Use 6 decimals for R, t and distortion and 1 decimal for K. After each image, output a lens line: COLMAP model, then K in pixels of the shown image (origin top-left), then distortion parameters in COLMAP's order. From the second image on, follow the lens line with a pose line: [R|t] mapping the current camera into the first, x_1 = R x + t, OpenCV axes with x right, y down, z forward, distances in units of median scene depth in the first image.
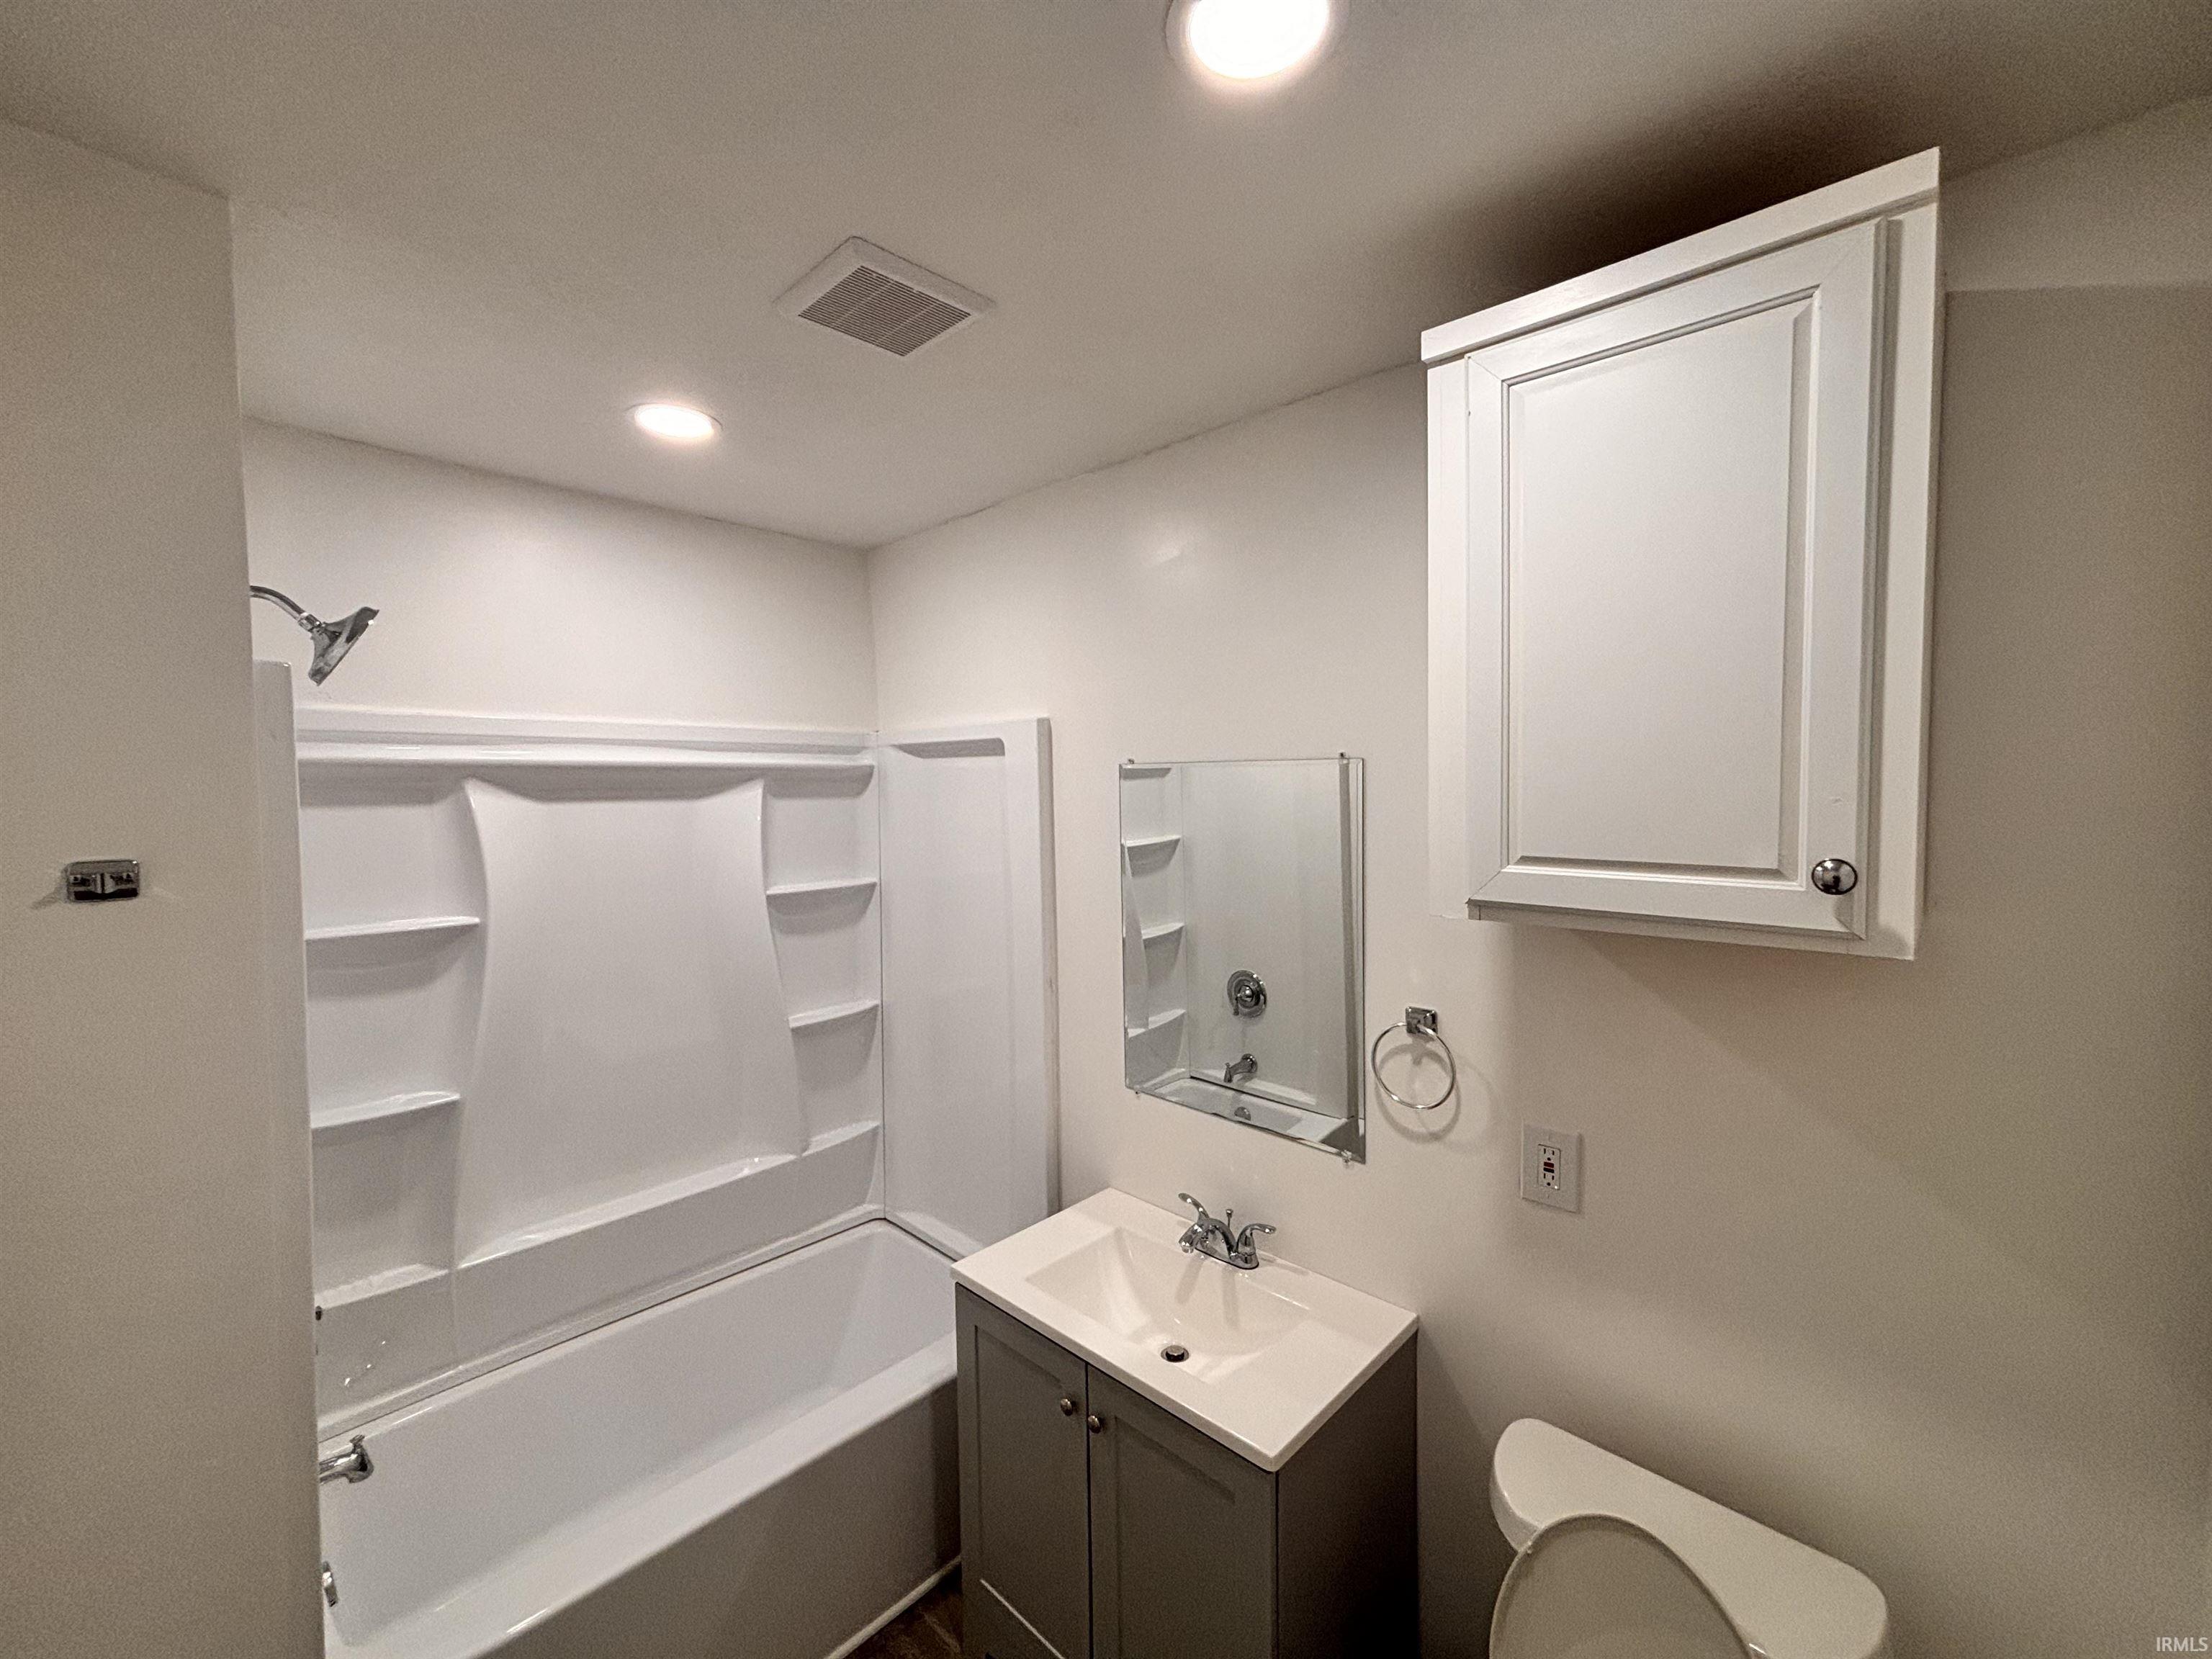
lens RADIAL K [[898.7, 0, 1106.0], [0, 898.7, 829.5], [0, 0, 1]] dist [-0.007681, 0.005711]
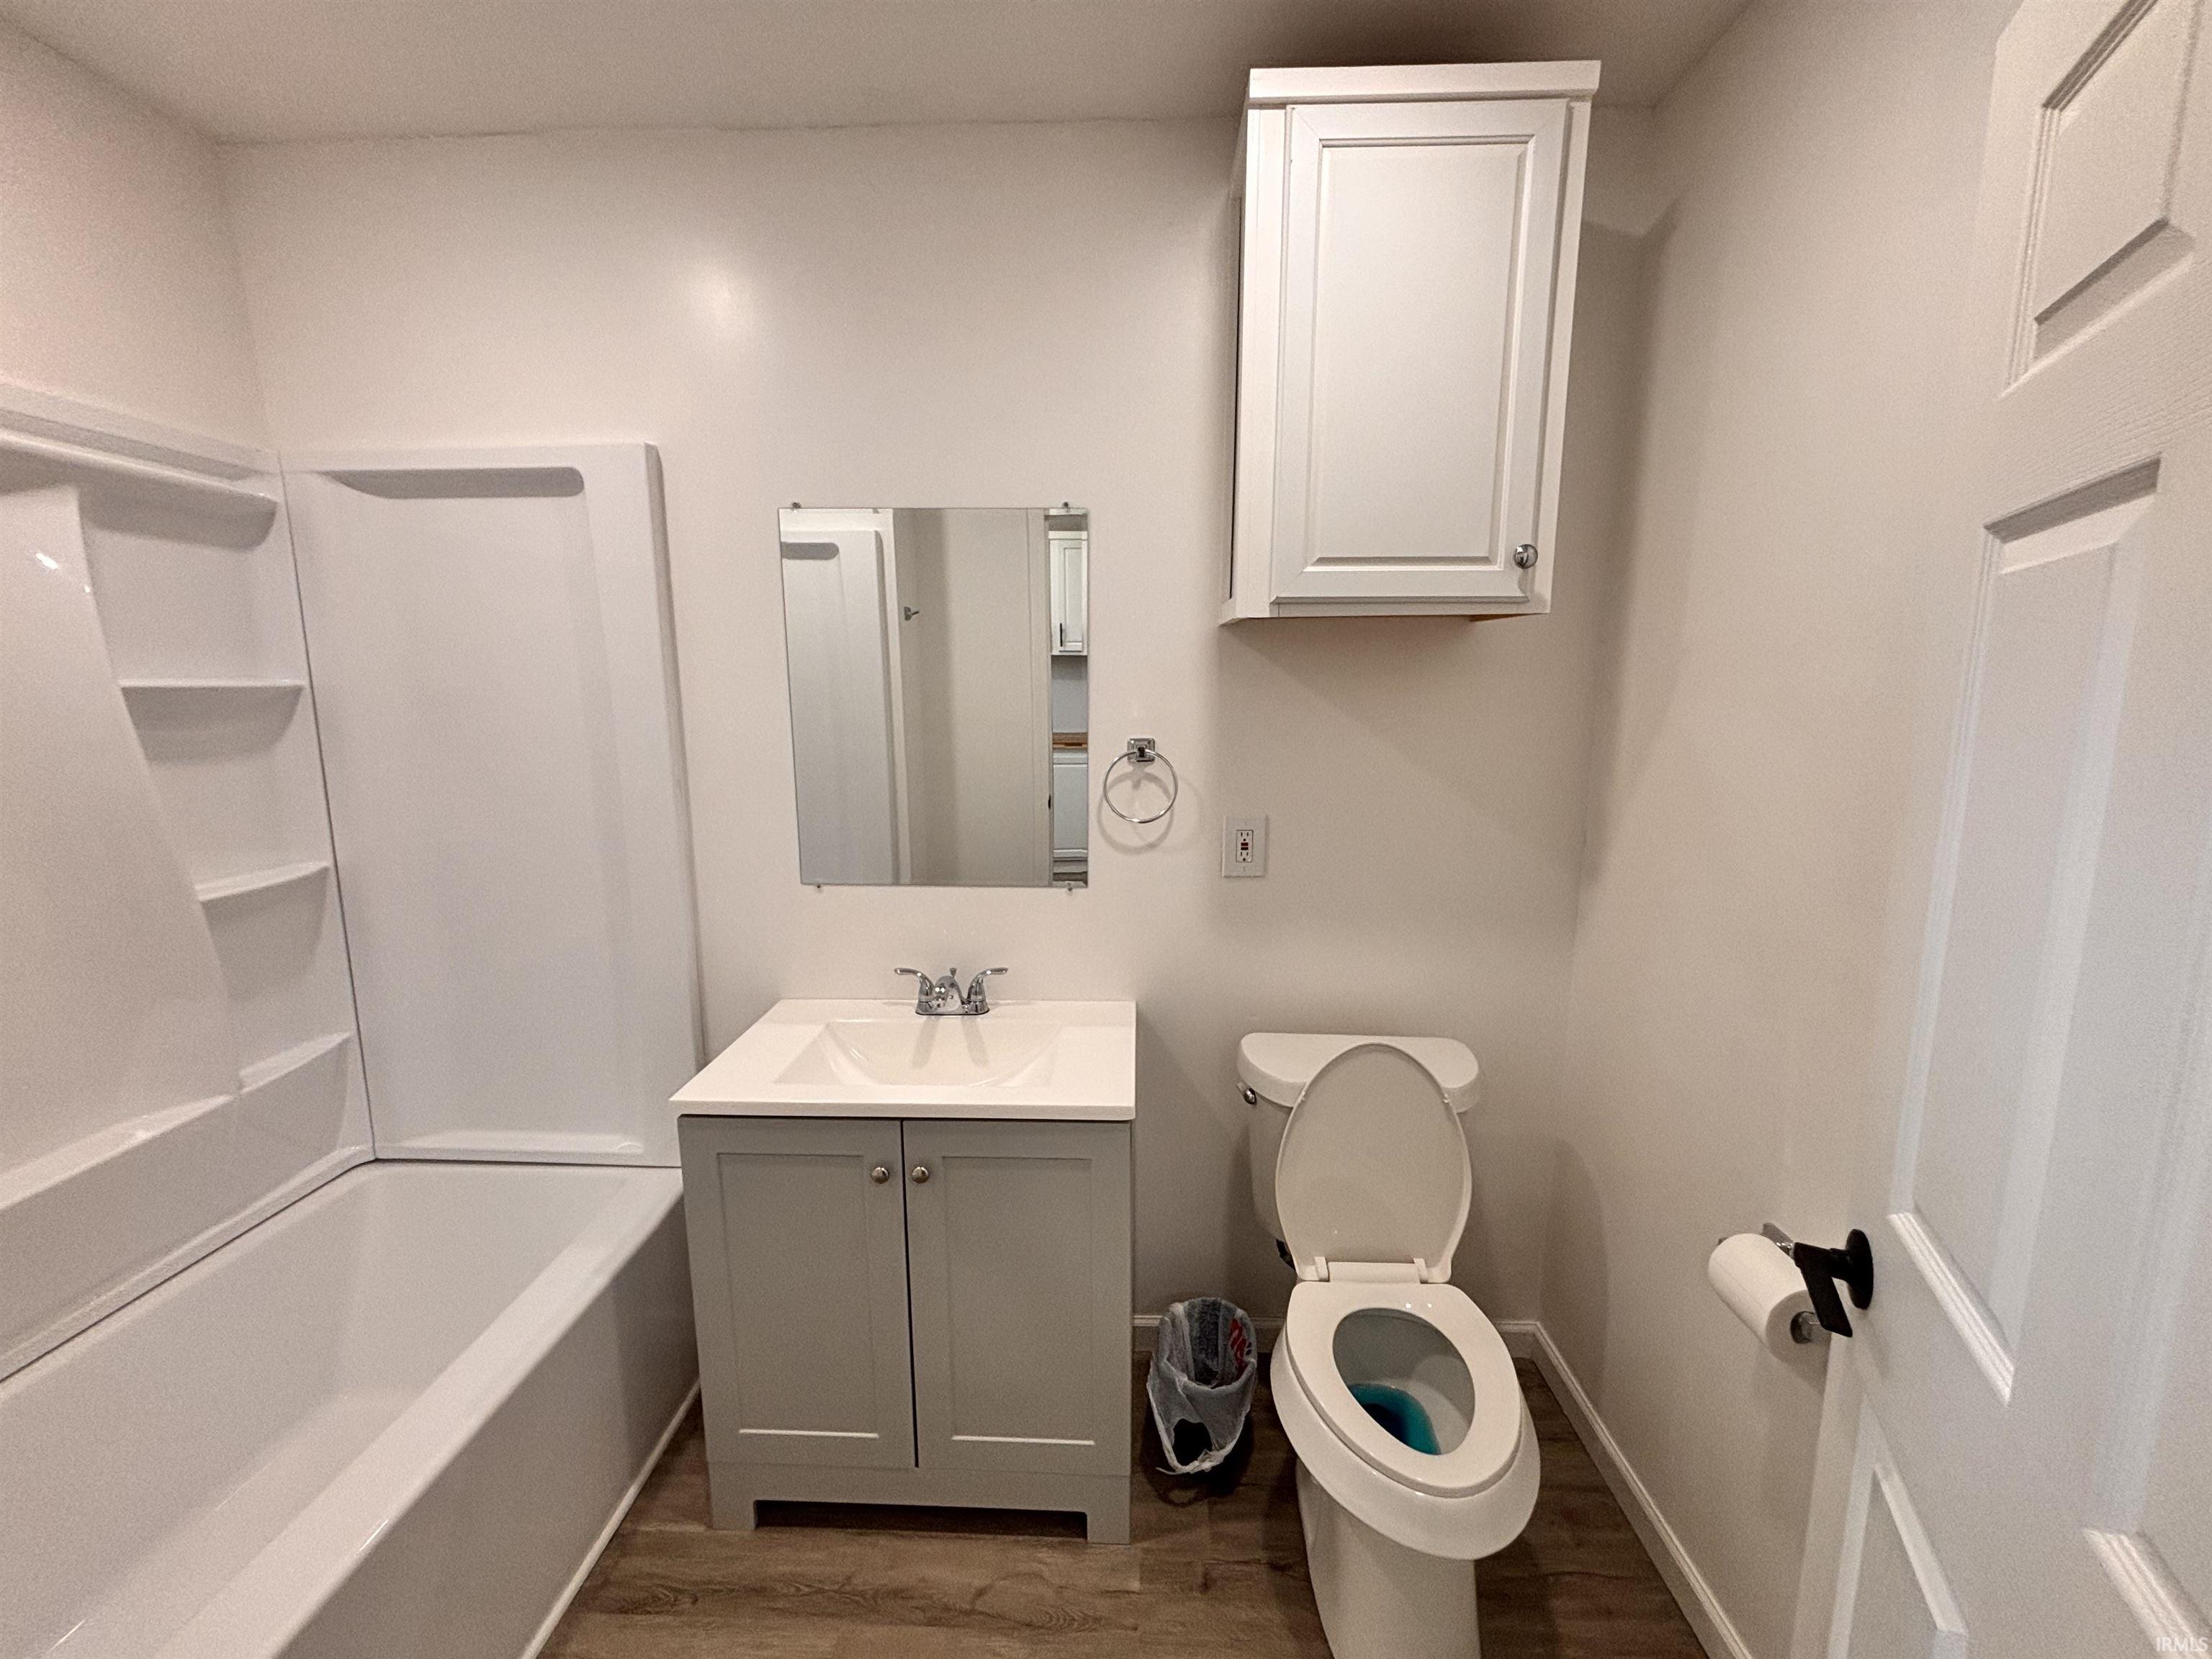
lens RADIAL K [[898.7, 0, 1106.0], [0, 898.7, 829.5], [0, 0, 1]] dist [-0.007681, 0.005711]
pose [[0.750400, -0.099656, 0.653428, -0.319450], [0.028172, 0.992493, 0.119014, 0.128714], [-0.660383, -0.070900, 0.747575, 0.118726]]
